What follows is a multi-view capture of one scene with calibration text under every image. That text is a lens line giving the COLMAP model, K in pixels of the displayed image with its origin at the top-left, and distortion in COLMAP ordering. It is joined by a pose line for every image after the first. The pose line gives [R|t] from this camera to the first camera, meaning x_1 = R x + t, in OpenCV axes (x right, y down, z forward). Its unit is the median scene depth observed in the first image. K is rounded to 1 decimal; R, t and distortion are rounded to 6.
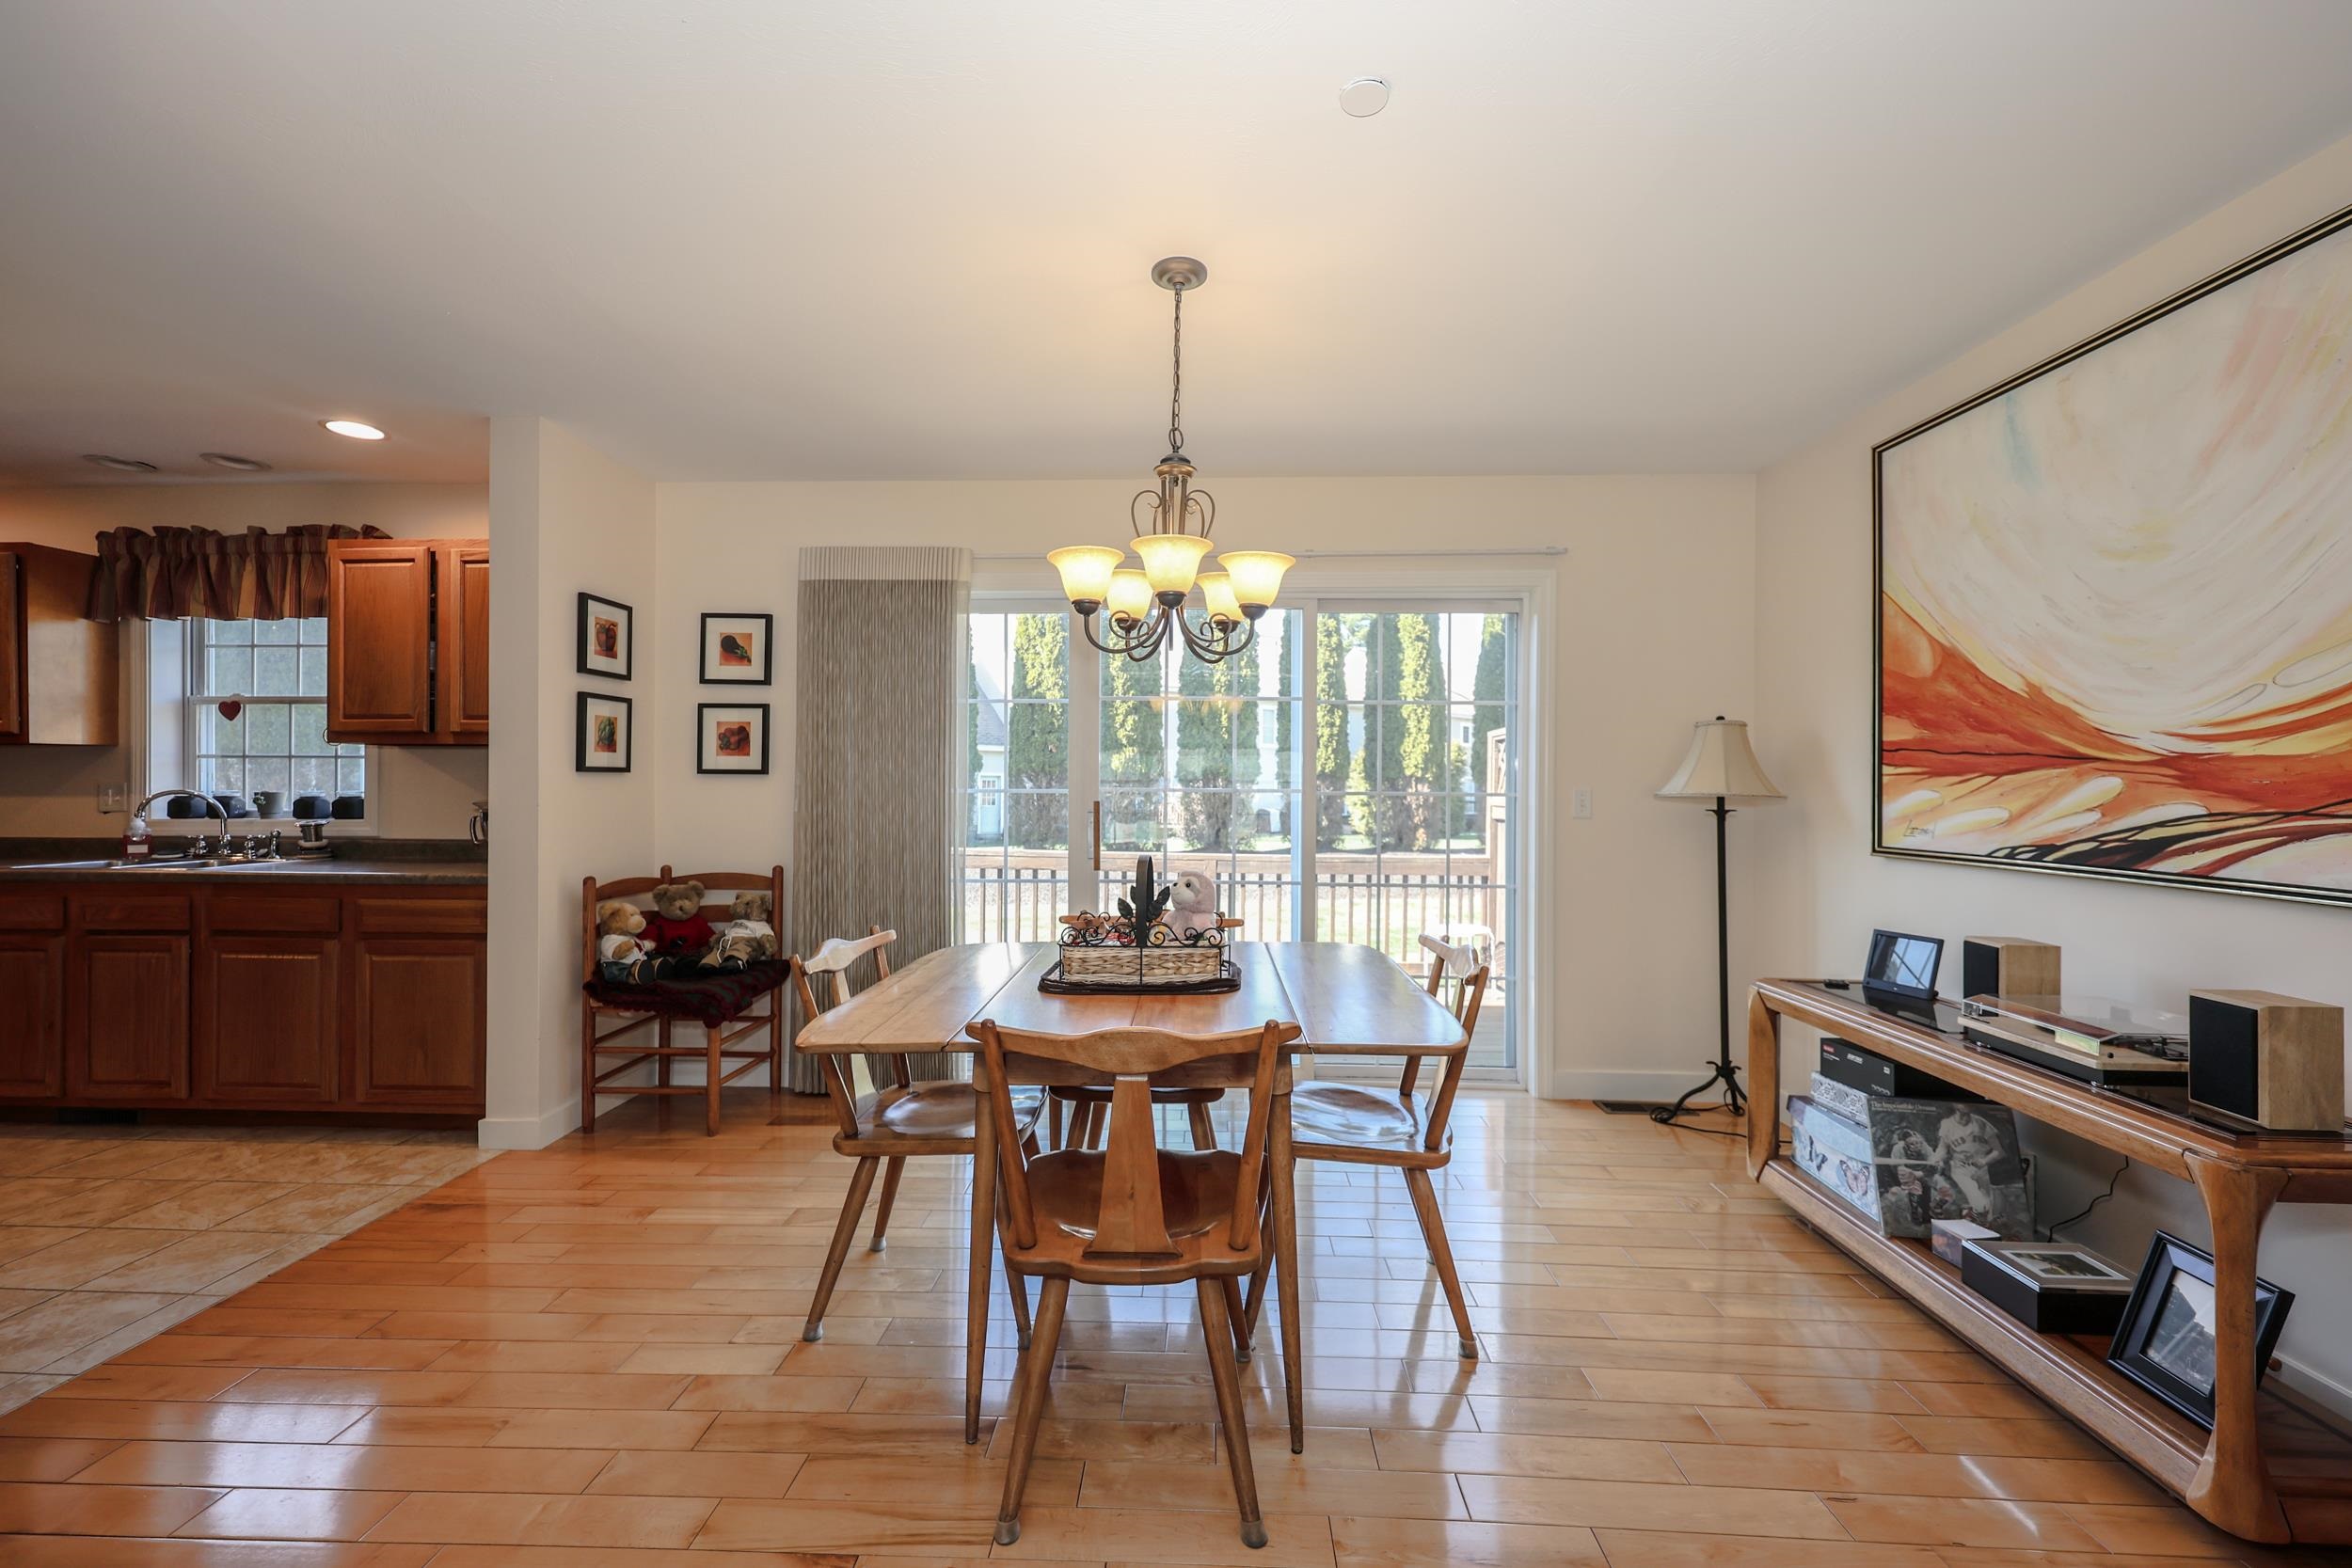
lens RADIAL K [[960.0, 0, 1170.0], [0, 960.0, 779.4], [0, 0, 1]] dist [0.003415, 0.002081]
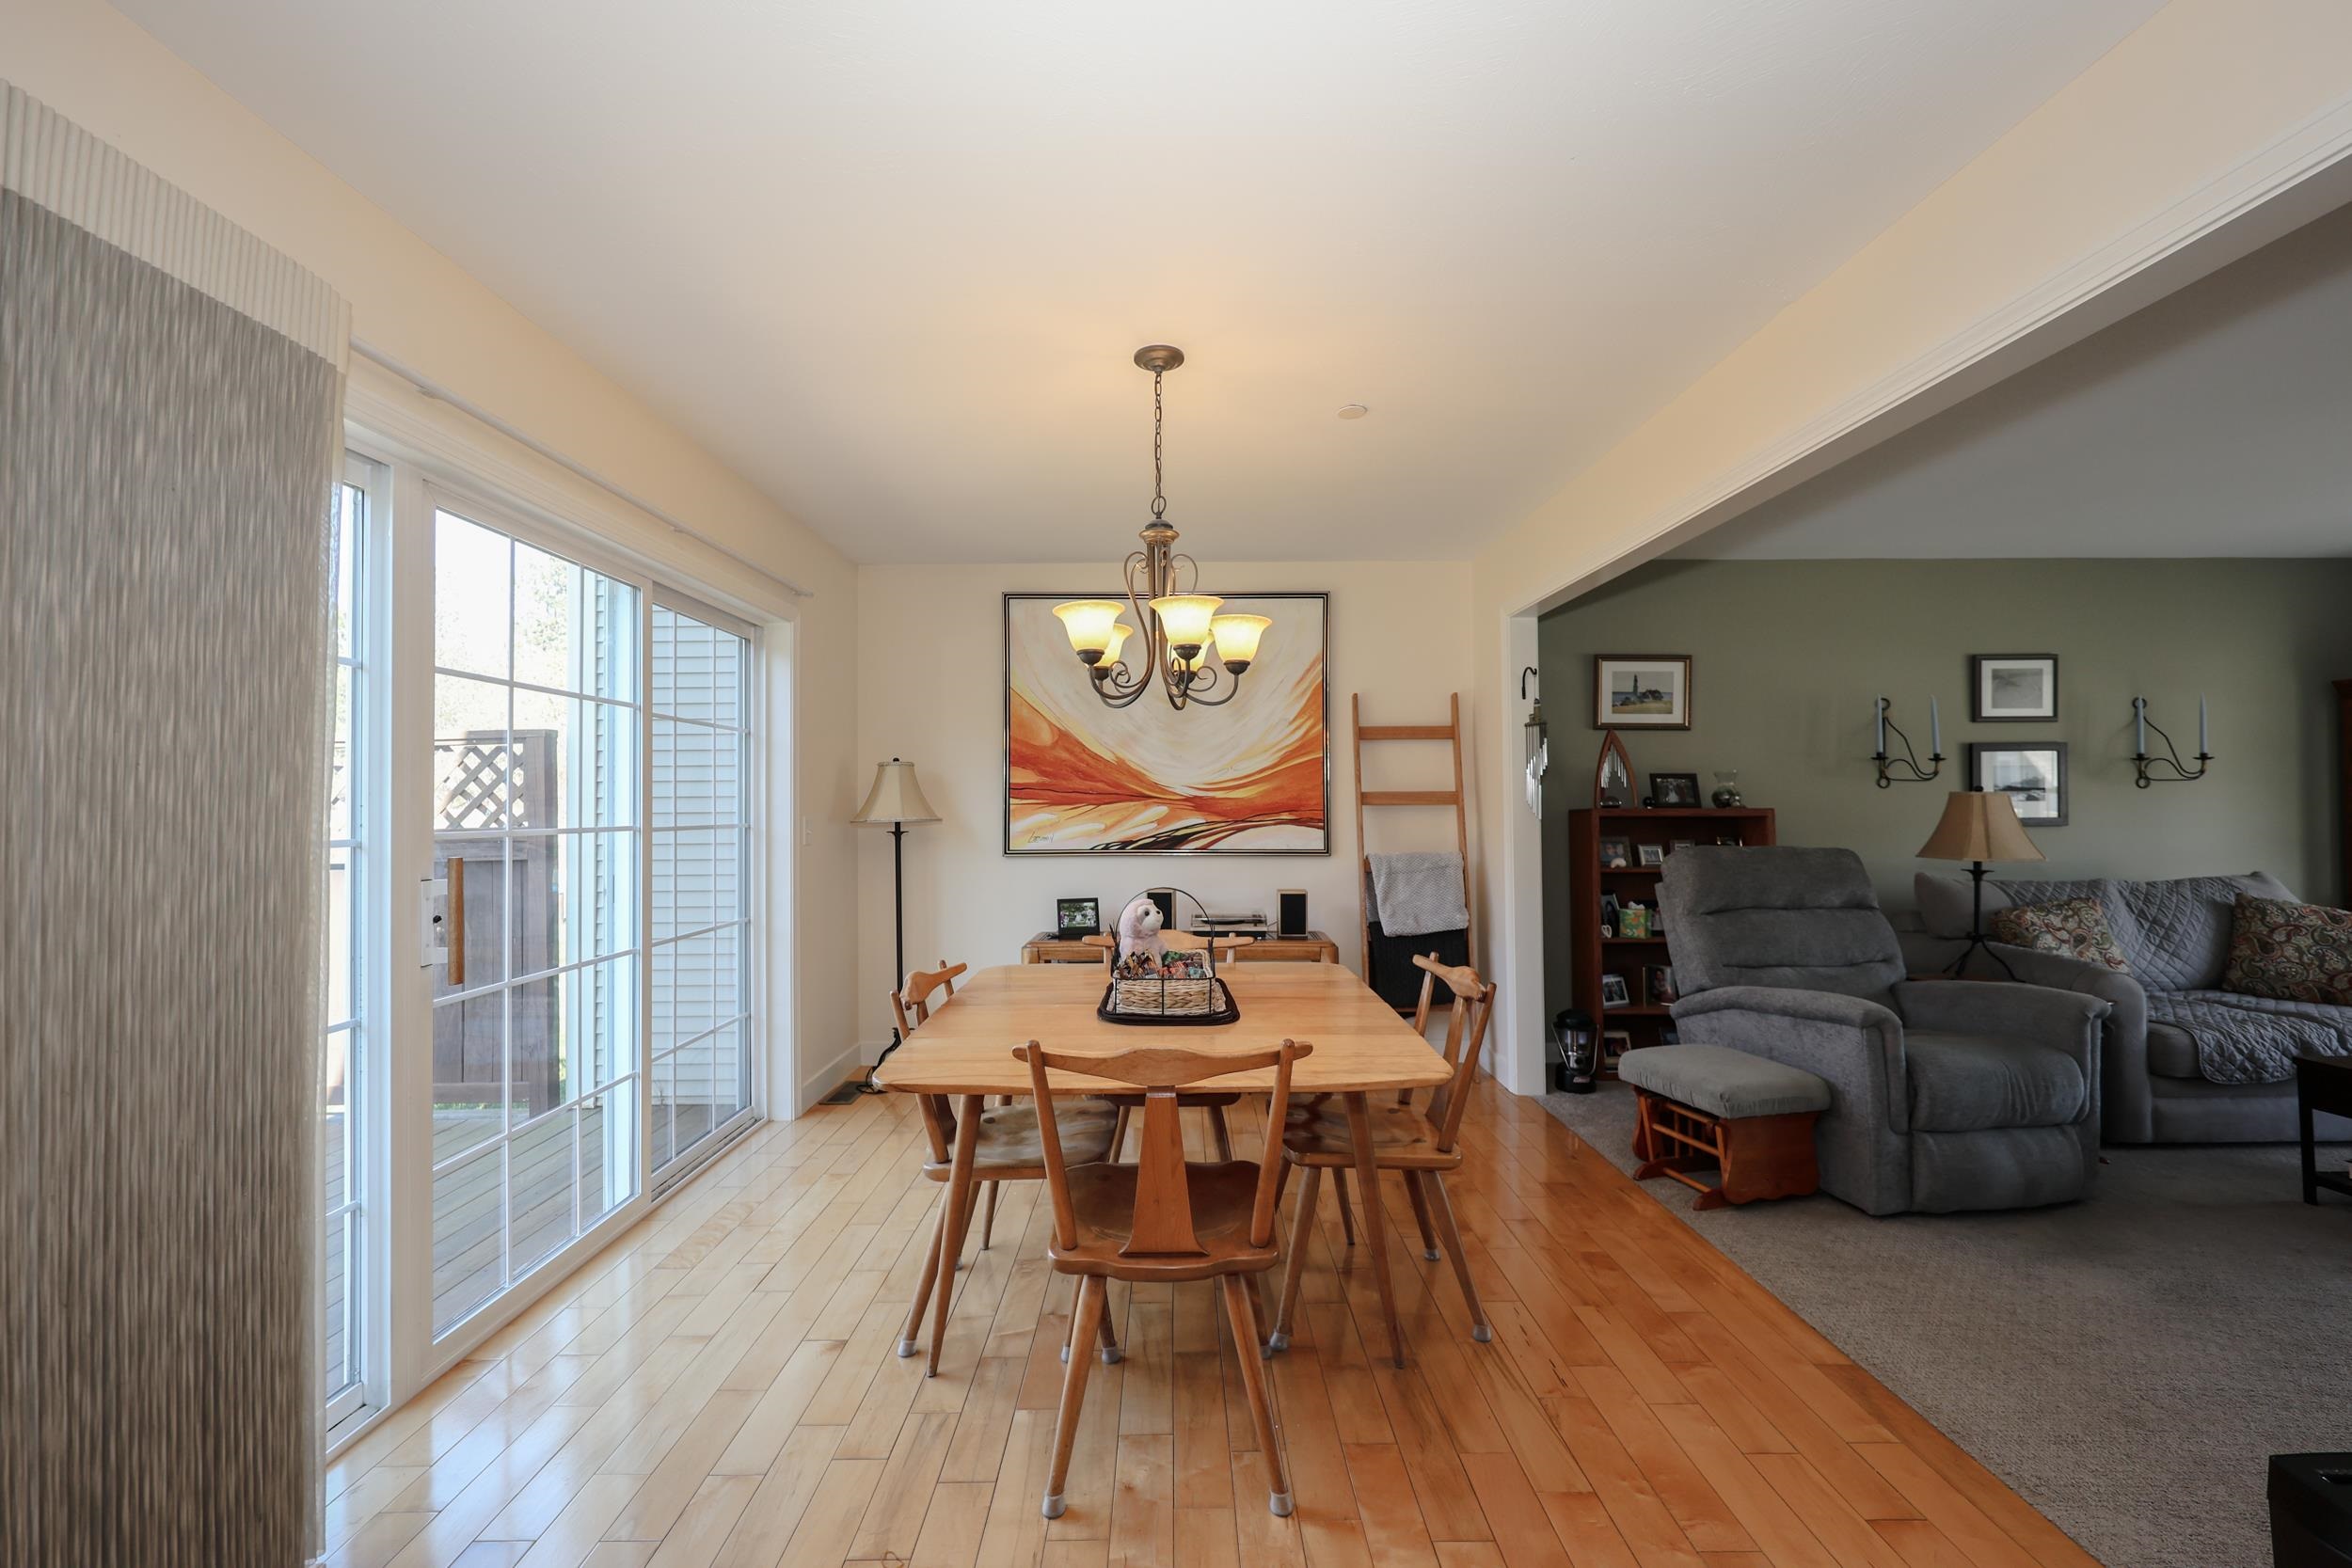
lens RADIAL K [[960.0, 0, 1165.0], [0, 960.0, 784.4], [0, 0, 1]] dist [0.003415, 0.002081]
pose [[-0.028222, 0.016977, 0.999458, -0.693265], [-0.000690, 0.999855, -0.017003, -0.009090], [-0.999601, -0.001170, -0.028206, 0.663061]]
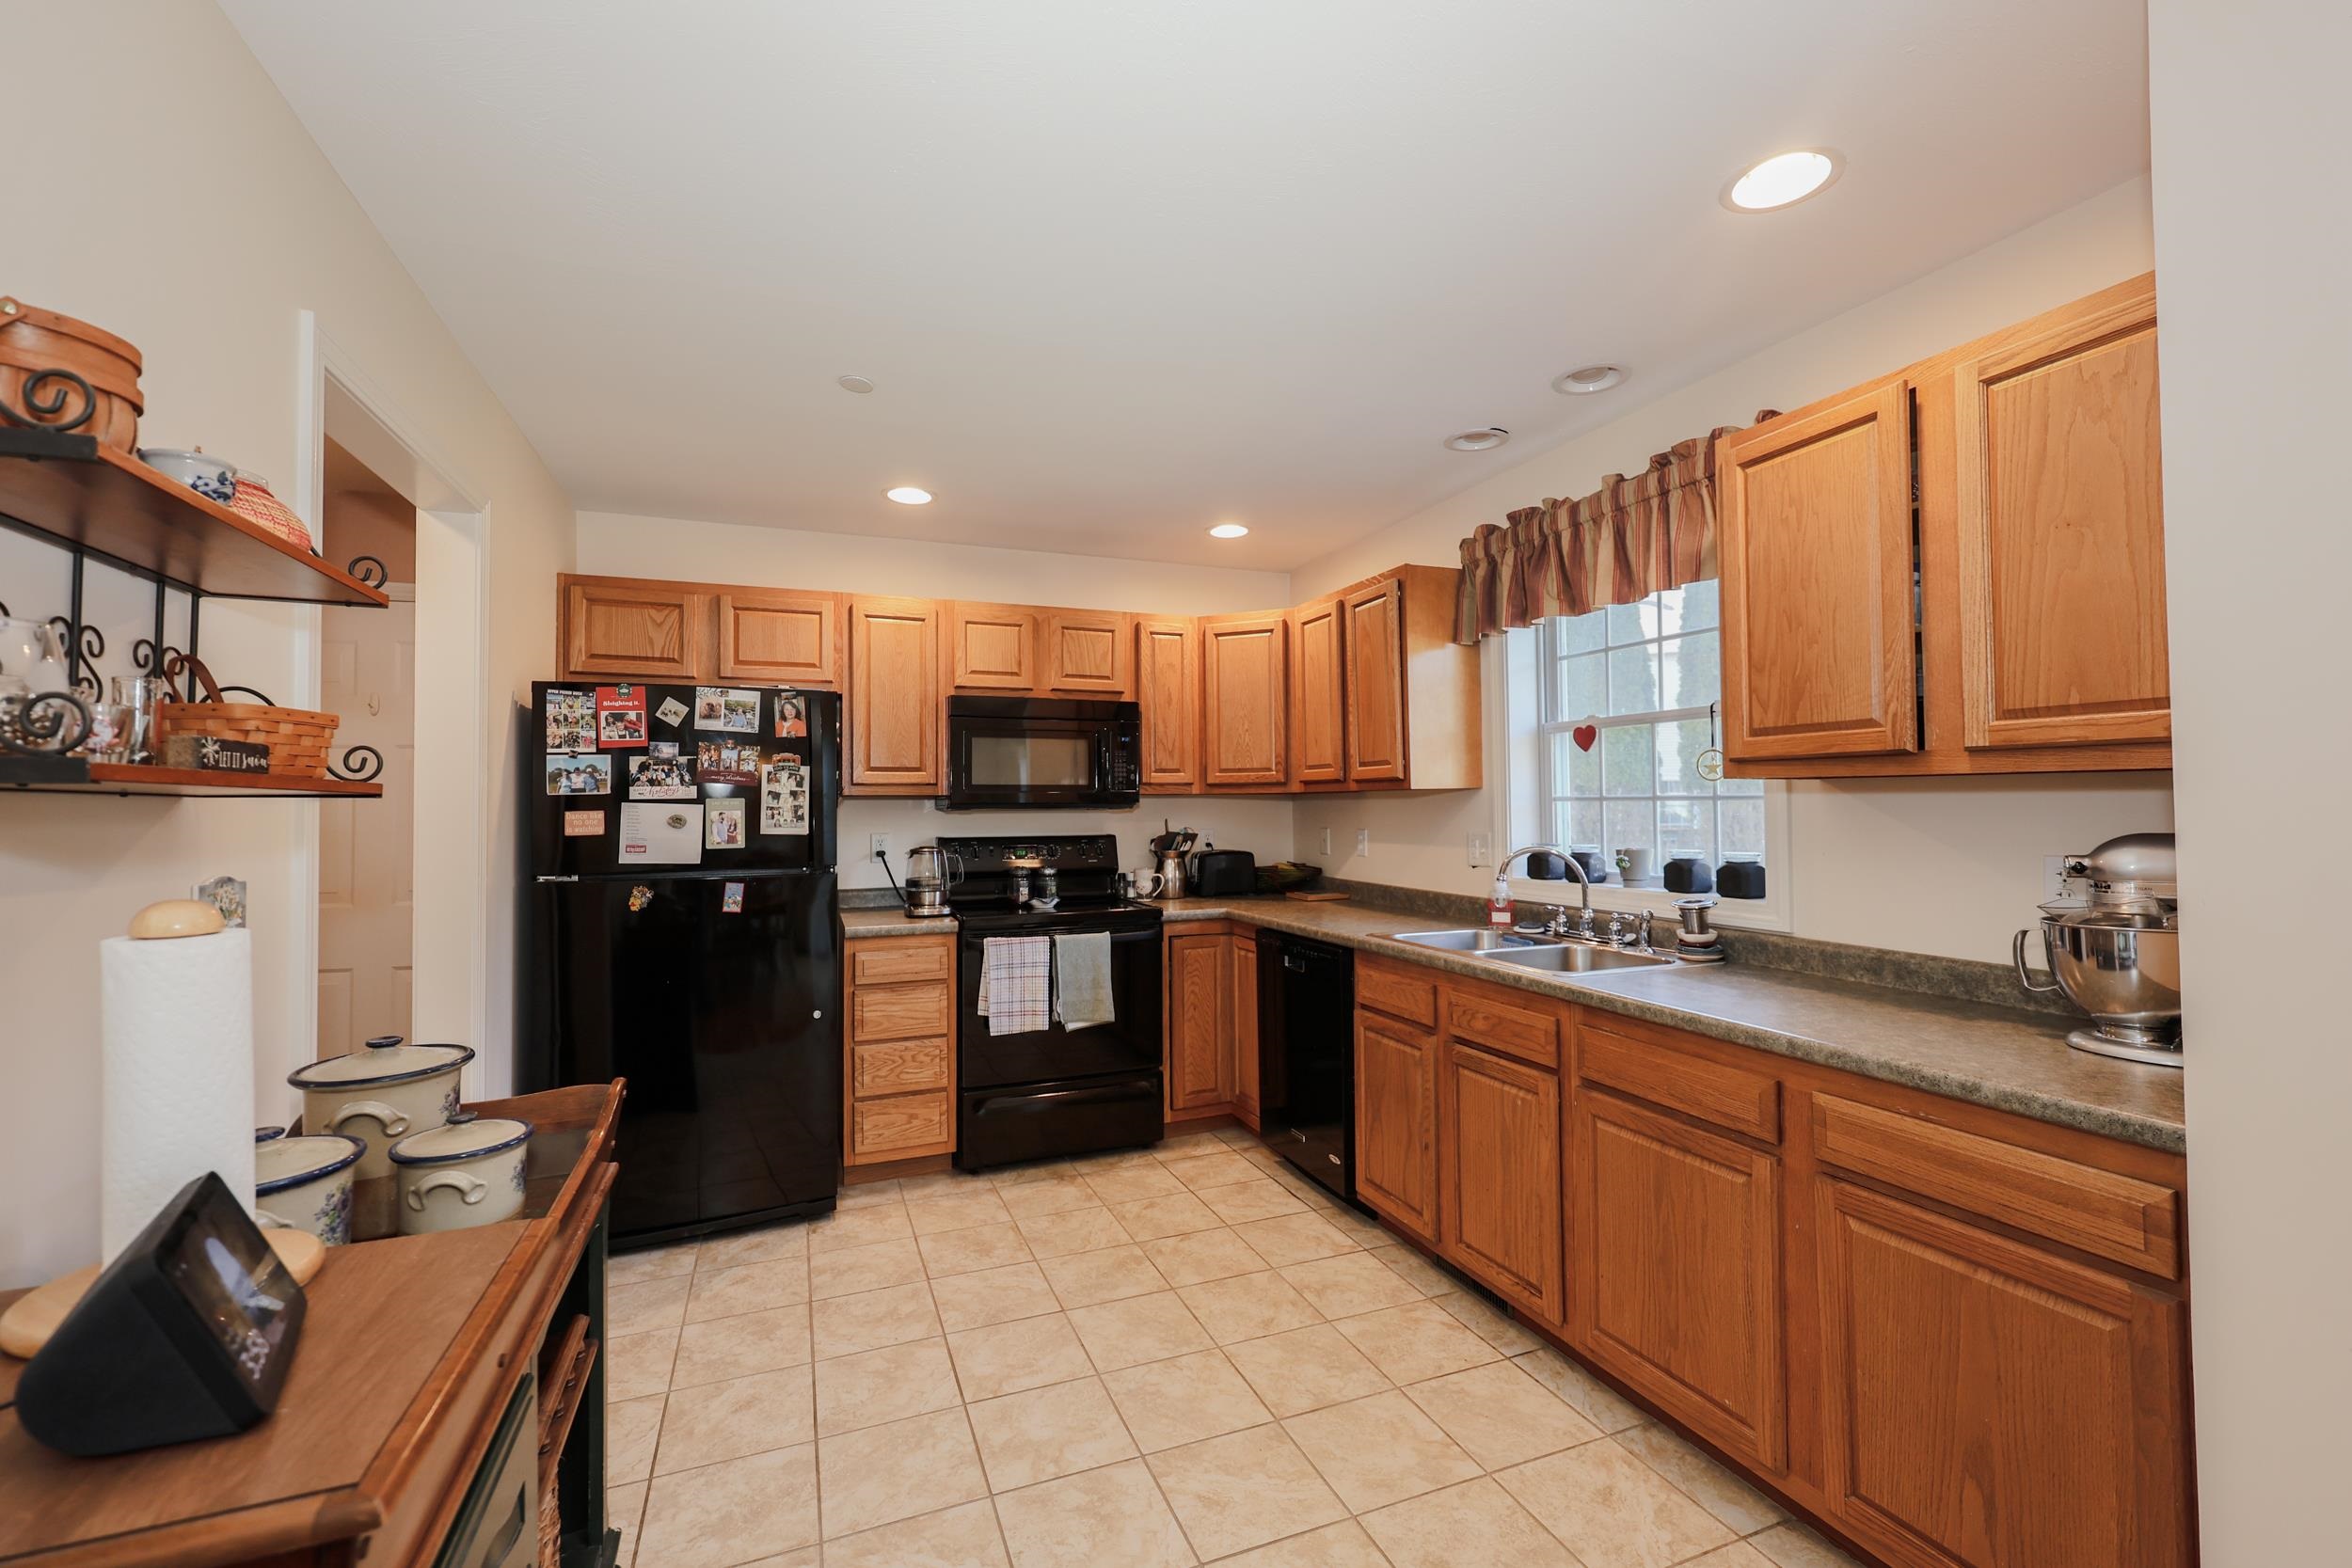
lens RADIAL K [[960.0, 0, 1128.9], [0, 960.0, 788.9], [0, 0, 1]] dist [0.003415, 0.002081]
pose [[0.367696, -0.023935, -0.929638, -0.463127], [0.013666, 0.999700, -0.020334, -0.024752], [0.929846, -0.005228, 0.367913, 0.444871]]
